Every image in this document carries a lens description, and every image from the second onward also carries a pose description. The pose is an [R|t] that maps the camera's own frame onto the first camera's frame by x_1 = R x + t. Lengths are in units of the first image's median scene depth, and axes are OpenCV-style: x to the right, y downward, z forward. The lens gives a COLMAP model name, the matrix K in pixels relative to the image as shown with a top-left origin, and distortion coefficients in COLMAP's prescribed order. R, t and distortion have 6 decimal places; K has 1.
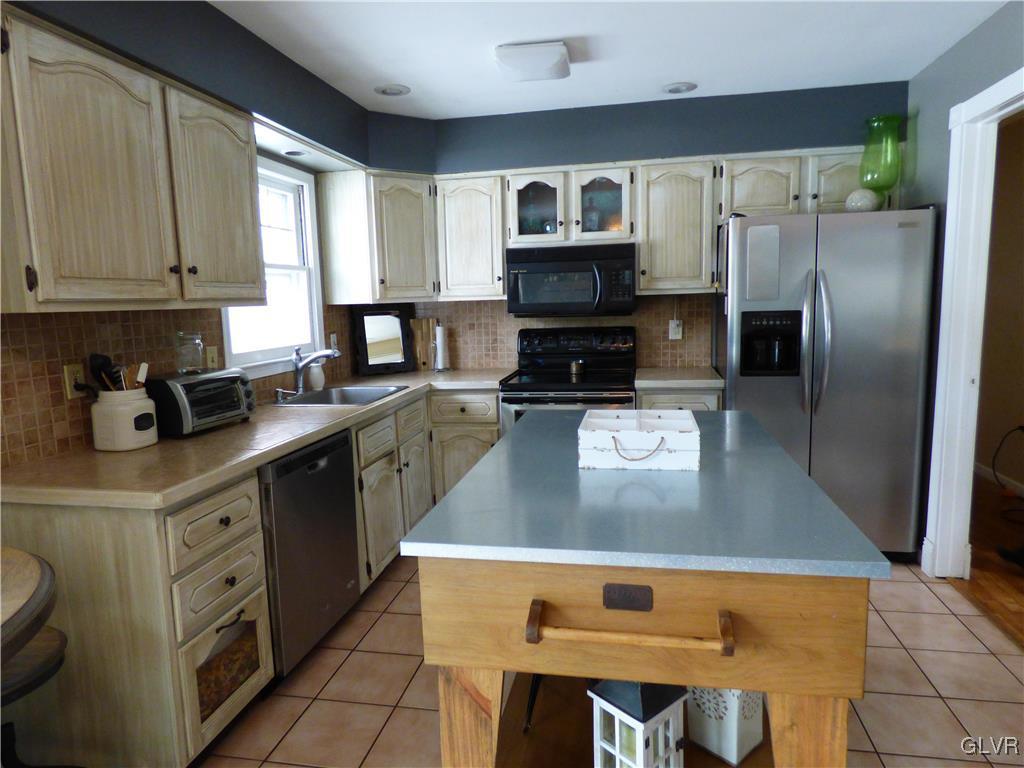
lens RADIAL K [[636.4, 0, 512.0], [0, 636.4, 384.0], [0, 0, 1]] dist [0.000515, 0.000295]
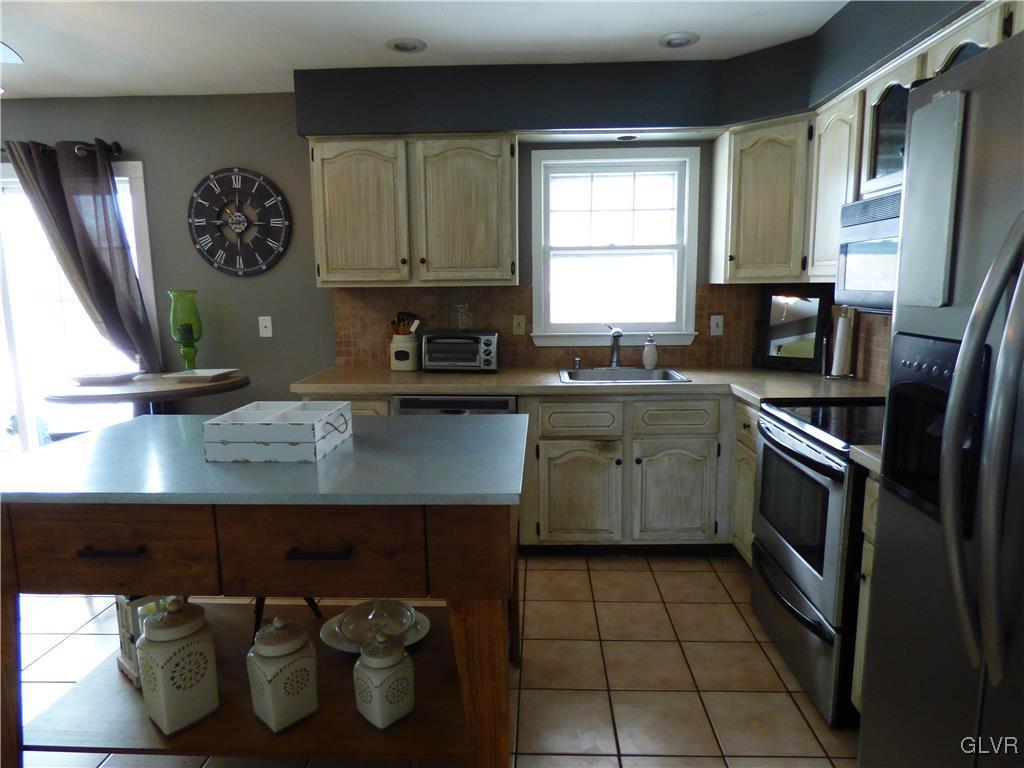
lens RADIAL K [[636.4, 0, 512.0], [0, 636.4, 384.0], [0, 0, 1]] dist [0.000515, 0.000295]
pose [[0.148712, 0.178558, -0.972626, 0.679516], [-0.125542, 0.979014, 0.160536, -0.106279], [0.980879, 0.098232, 0.168008, 0.645310]]
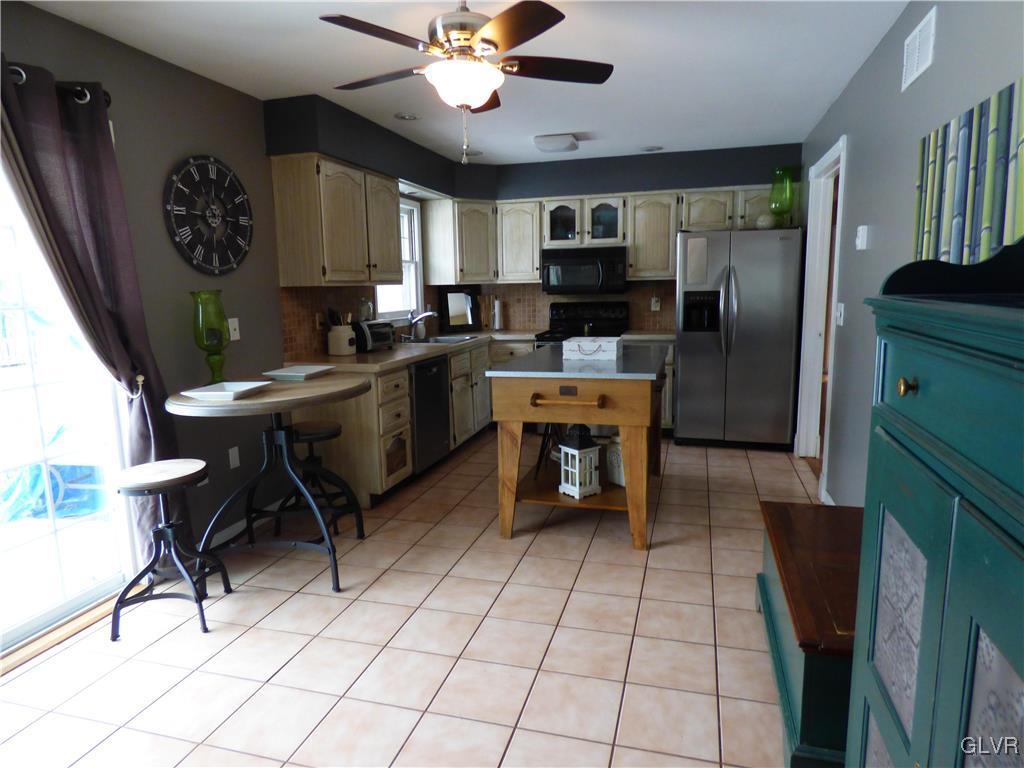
lens RADIAL K [[636.4, 0, 512.0], [0, 636.4, 384.0], [0, 0, 1]] dist [0.000515, 0.000295]
pose [[0.996477, 0.021324, -0.081107, 0.057210], [-0.019348, 0.999499, 0.025065, 0.083882], [0.081601, -0.023408, 0.996390, -0.609882]]
